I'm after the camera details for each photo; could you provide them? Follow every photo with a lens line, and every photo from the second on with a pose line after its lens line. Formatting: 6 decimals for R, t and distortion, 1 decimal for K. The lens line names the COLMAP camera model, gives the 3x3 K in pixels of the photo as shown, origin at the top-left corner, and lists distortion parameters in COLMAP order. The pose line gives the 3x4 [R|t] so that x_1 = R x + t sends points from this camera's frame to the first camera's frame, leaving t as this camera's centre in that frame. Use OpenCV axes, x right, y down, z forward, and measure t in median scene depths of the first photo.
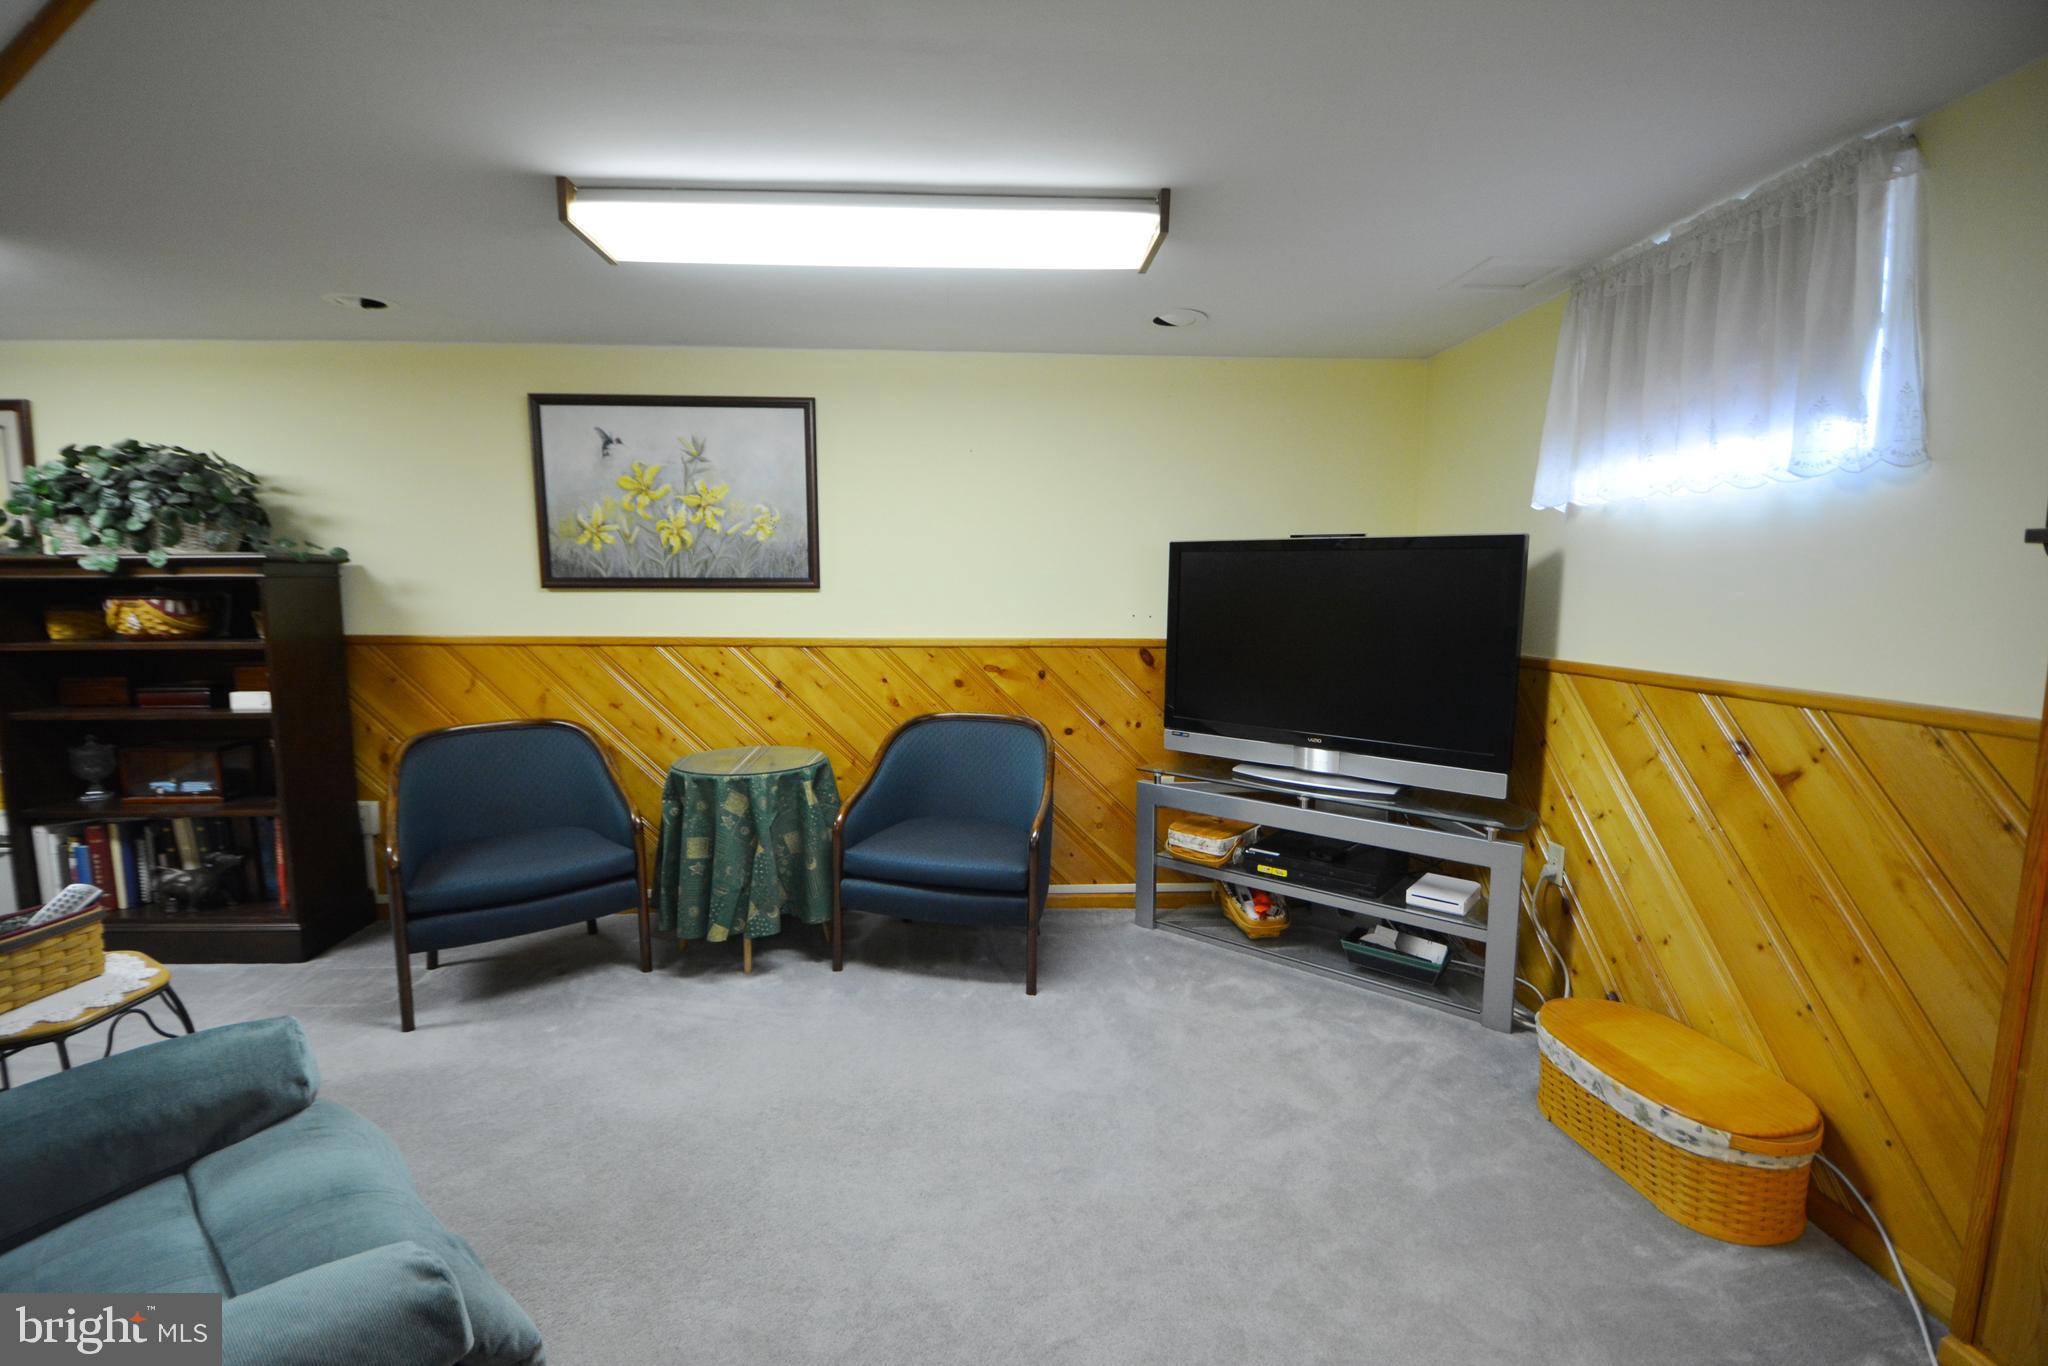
lens RADIAL K [[904.0, 0, 1024.0], [0, 904.0, 683.0], [0, 0, 1]] dist [0.018699, -0.025063]
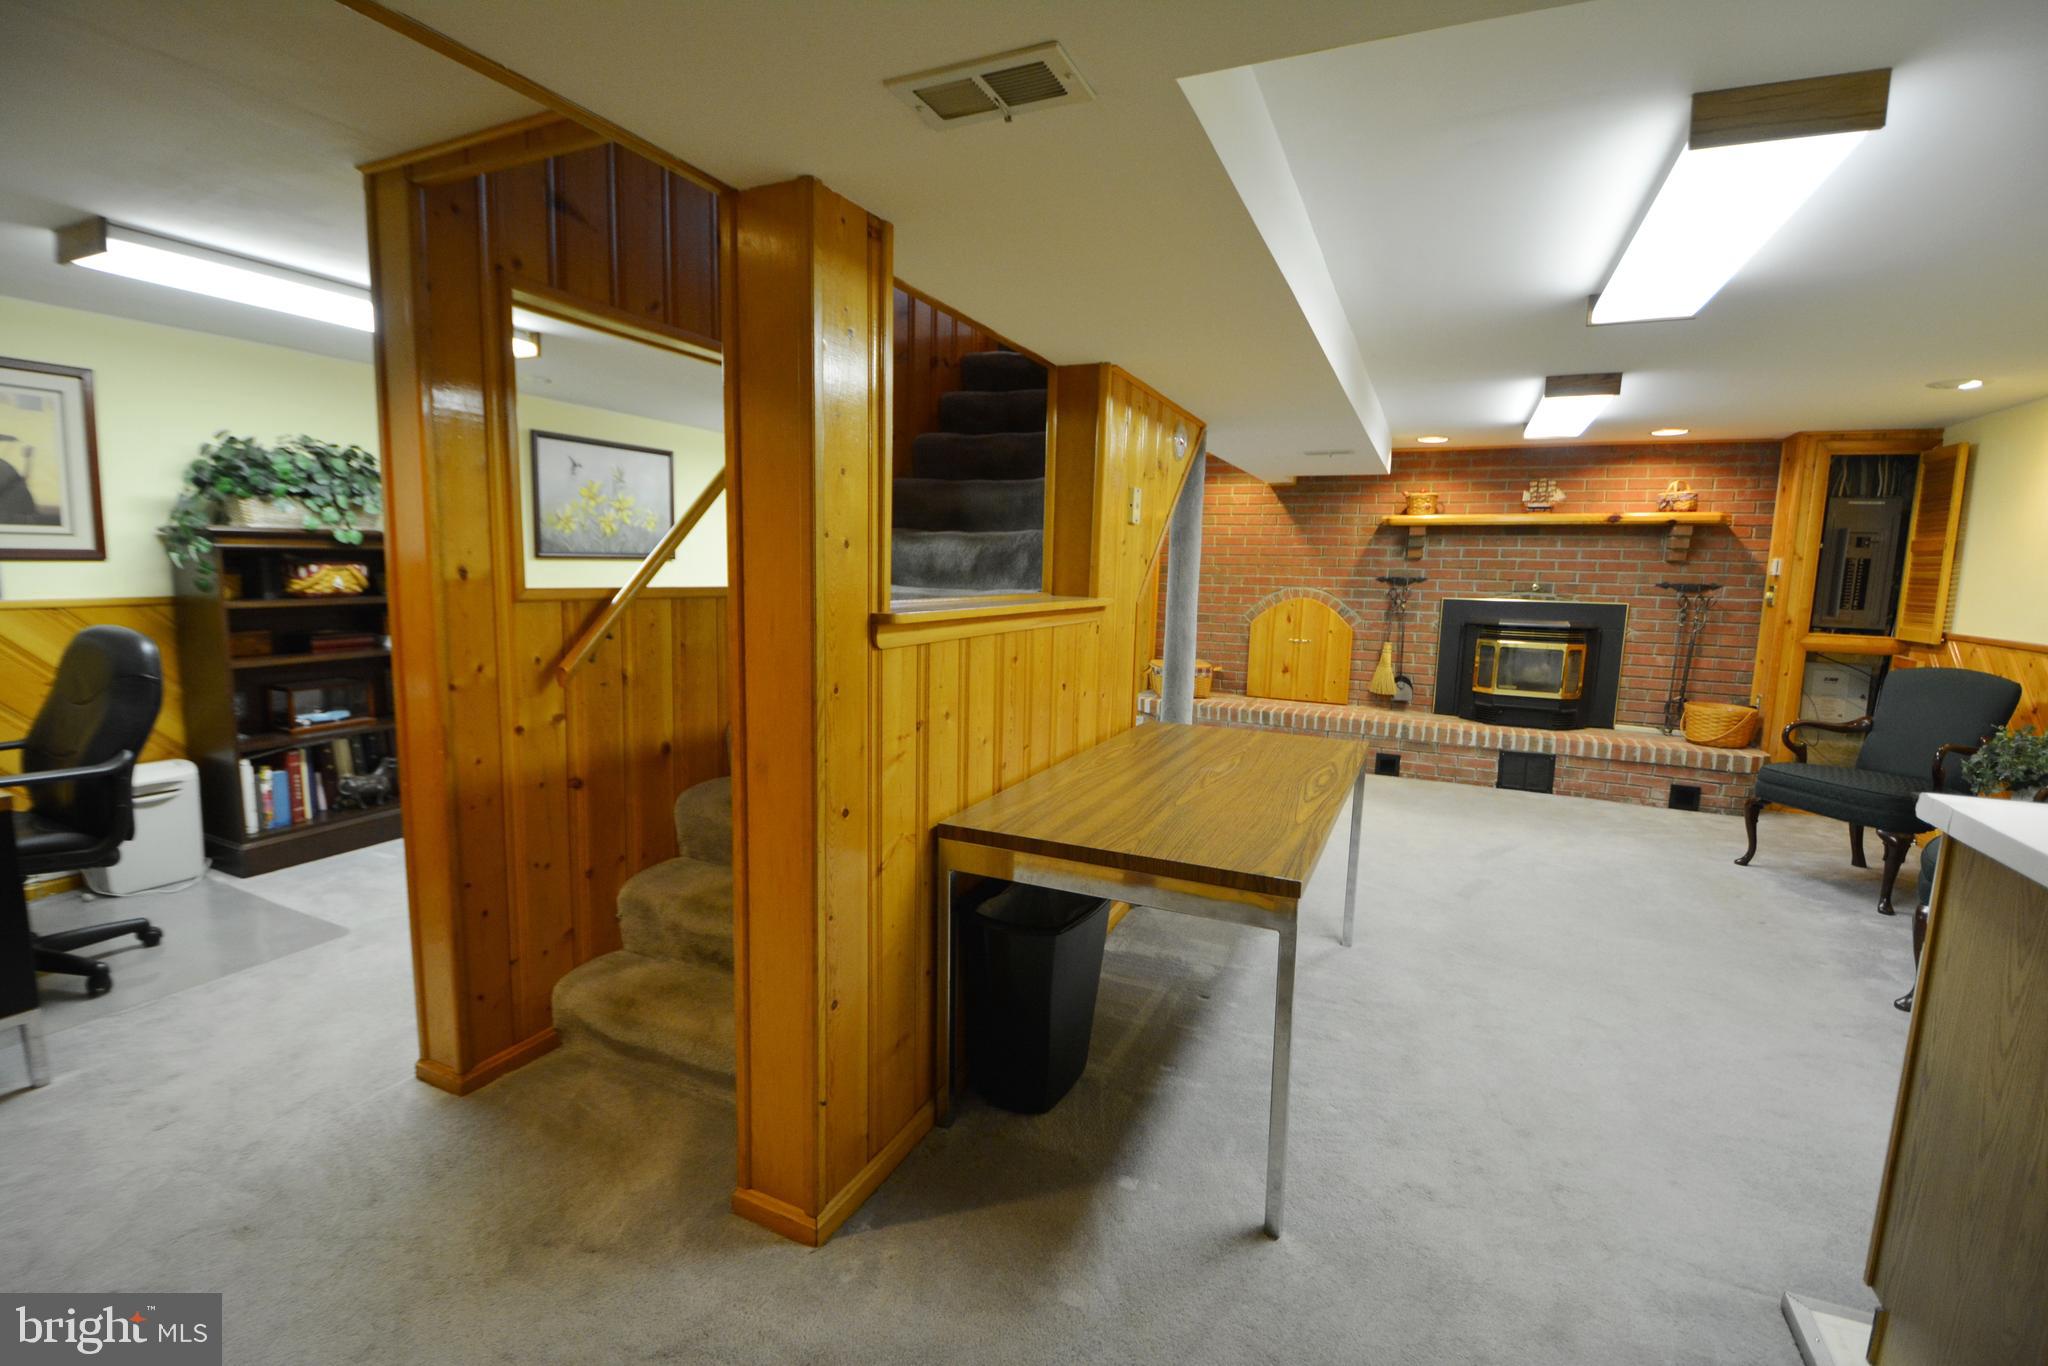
lens RADIAL K [[904.0, 0, 1024.0], [0, 904.0, 683.0], [0, 0, 1]] dist [0.018699, -0.025063]
pose [[0.461127, -0.113068, 0.880101, -1.508107], [0.093253, 0.992531, 0.078652, 0.058147], [-0.882420, 0.045803, 0.468227, -0.407532]]
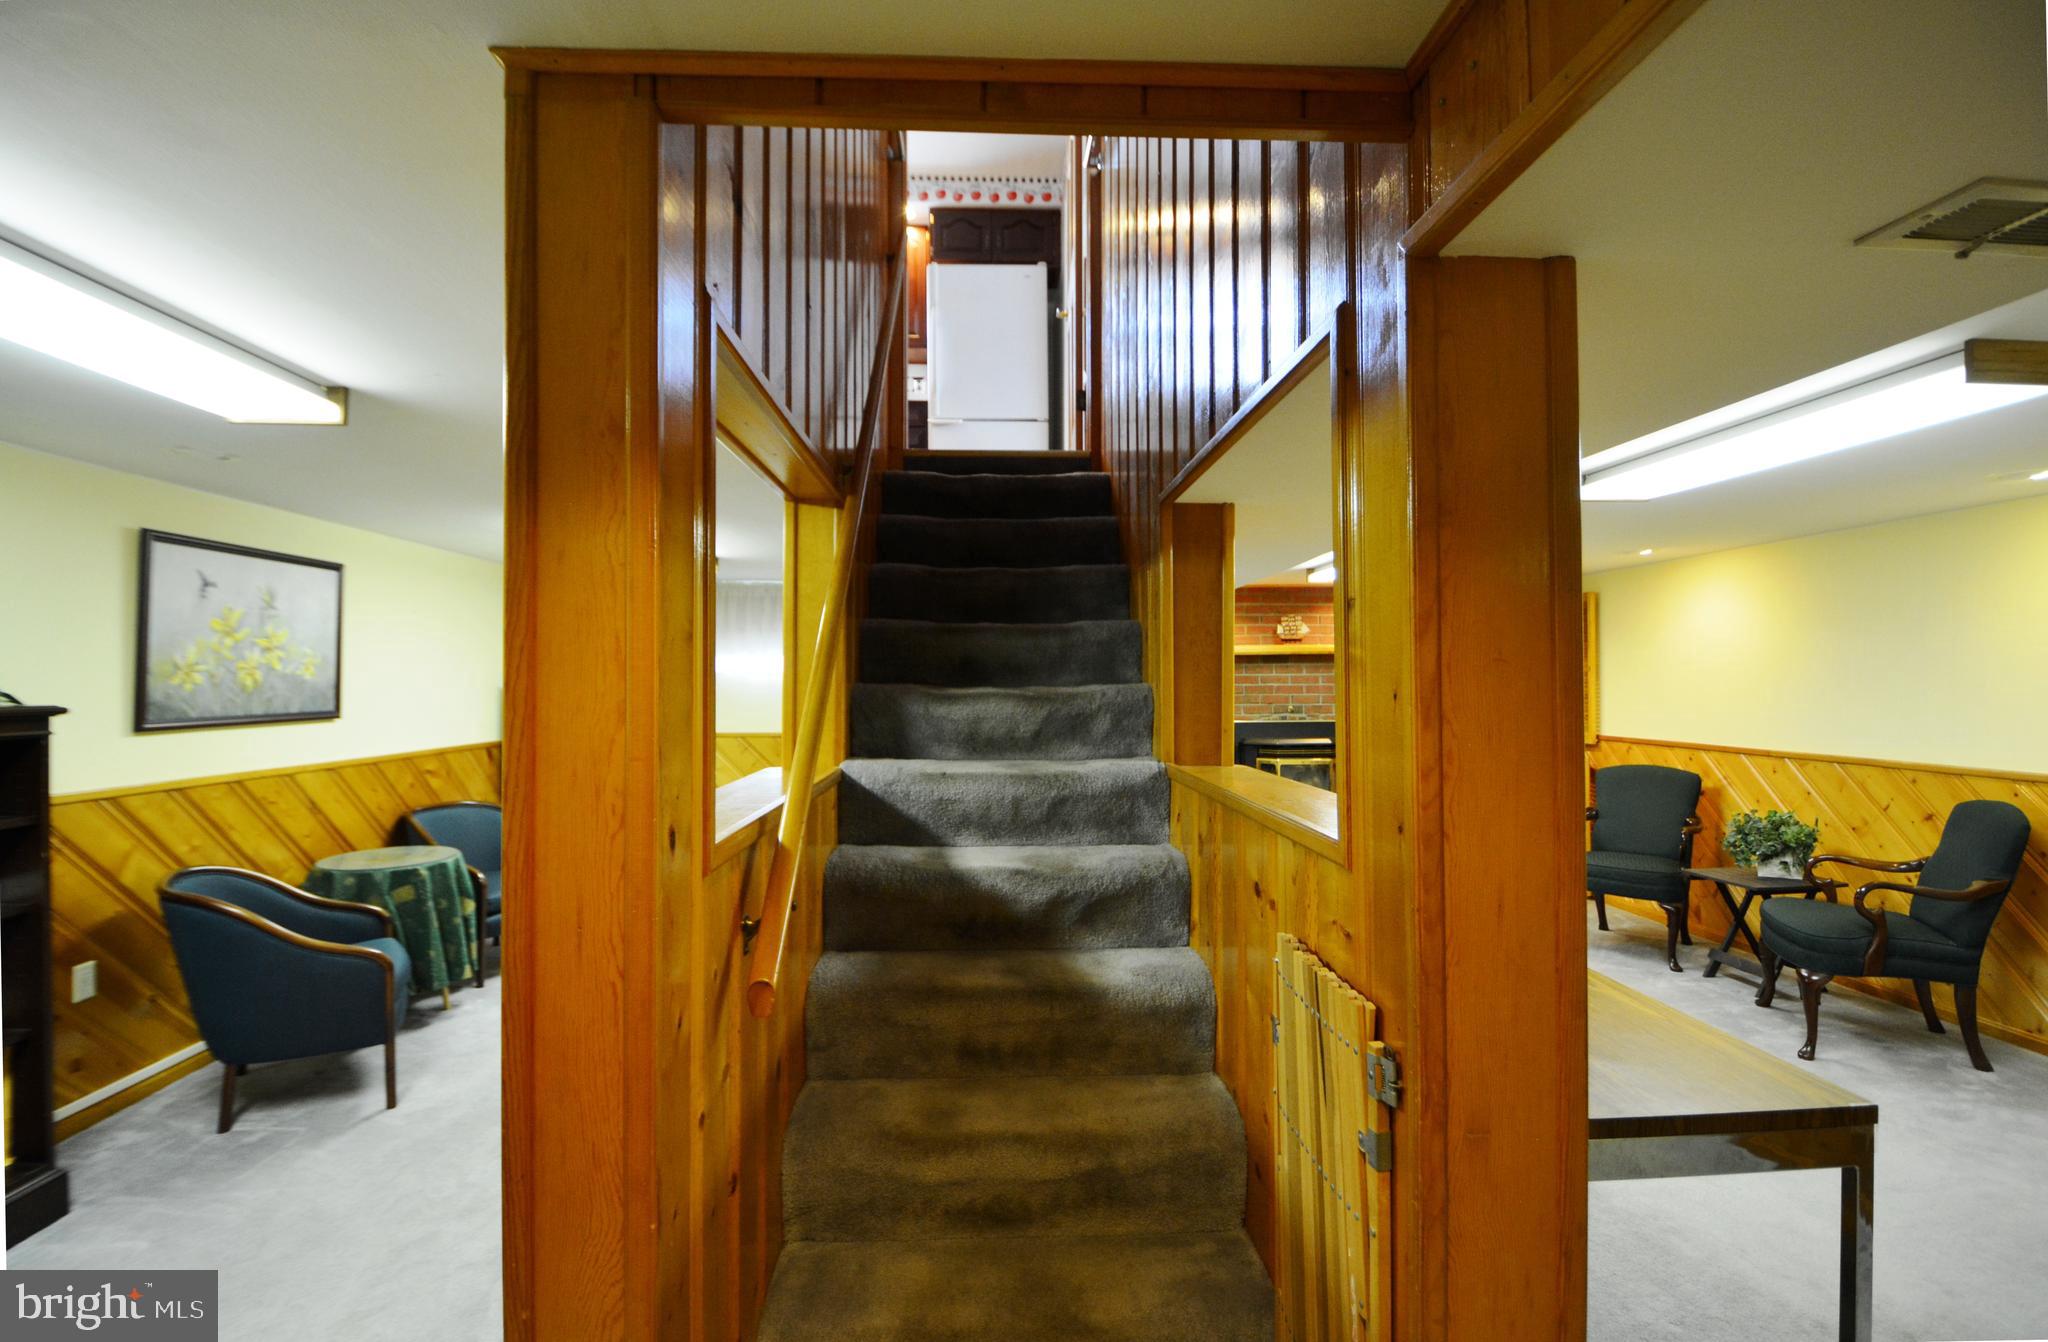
lens RADIAL K [[901.7, 0, 1024.0], [0, 901.7, 671.0], [0, 0, 1]] dist [0.019720, -0.026183]
pose [[-0.003699, 0.001870, 0.999991, -1.445548], [0.129040, 0.991638, -0.001377, -0.049609], [-0.991632, 0.129034, -0.003909, 0.106958]]
